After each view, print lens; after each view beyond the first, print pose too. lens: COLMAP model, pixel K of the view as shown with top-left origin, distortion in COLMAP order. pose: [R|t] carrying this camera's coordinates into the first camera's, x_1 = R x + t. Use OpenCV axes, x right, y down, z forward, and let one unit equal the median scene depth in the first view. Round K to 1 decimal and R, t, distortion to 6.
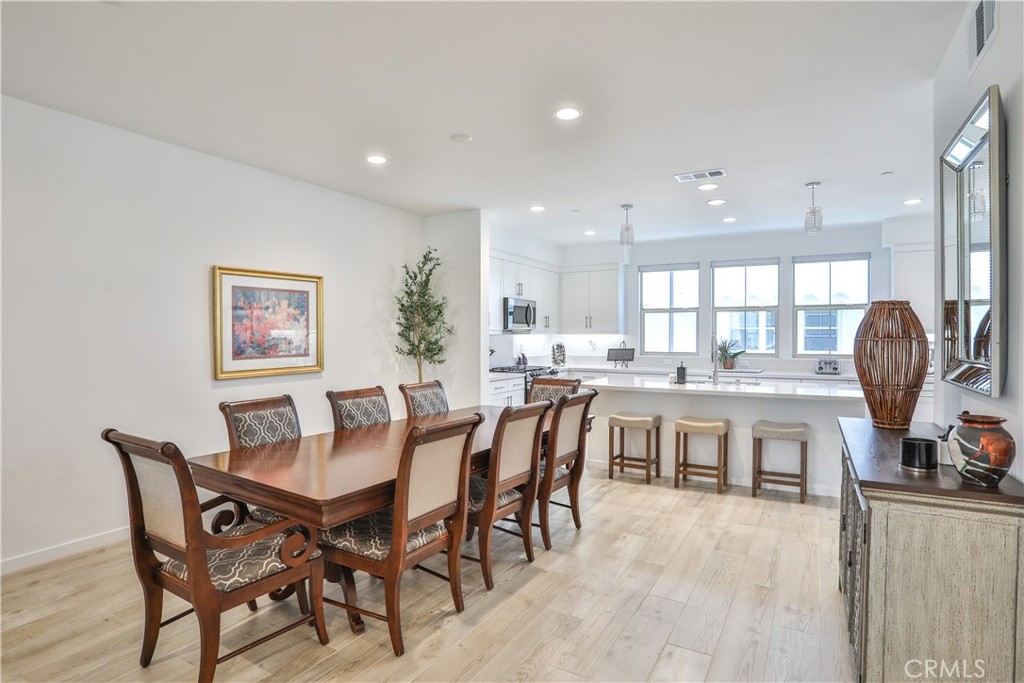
lens RADIAL K [[523.0, 0, 502.4], [0, 523.0, 339.4], [0, 0, 1]] dist [-0.038212, -0.000256]
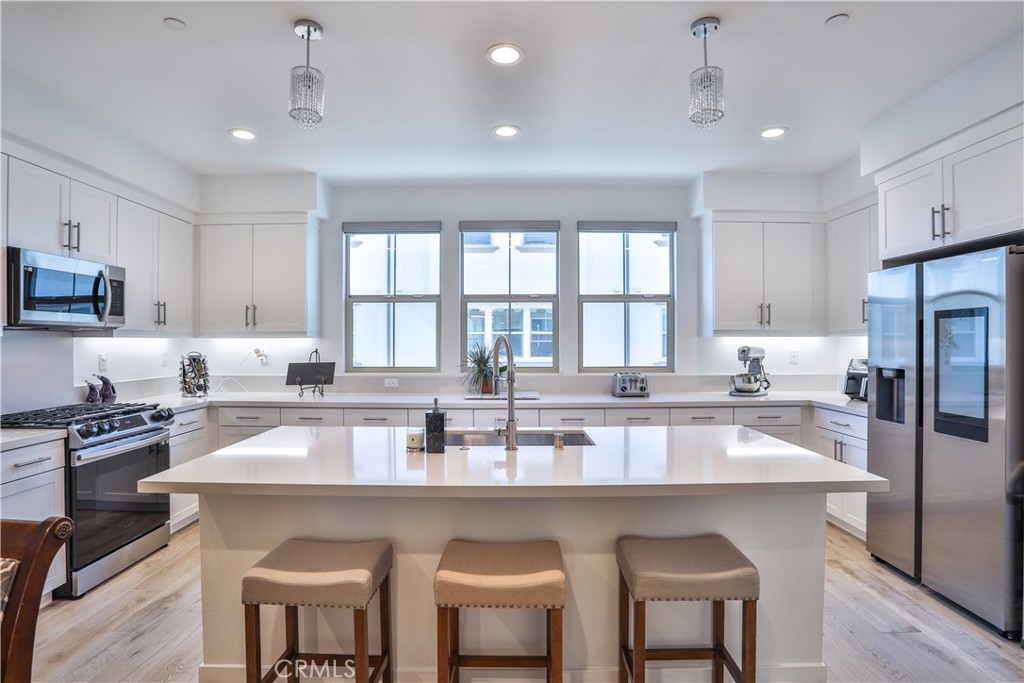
lens RADIAL K [[523.0, 0, 508.1], [0, 523.0, 341.2], [0, 0, 1]] dist [-0.038212, -0.000256]
pose [[0.853132, -0.001283, 0.521693, 0.119529], [0.006021, 0.999955, -0.007387, -0.000534], [-0.521660, 0.009443, 0.853101, 0.420914]]
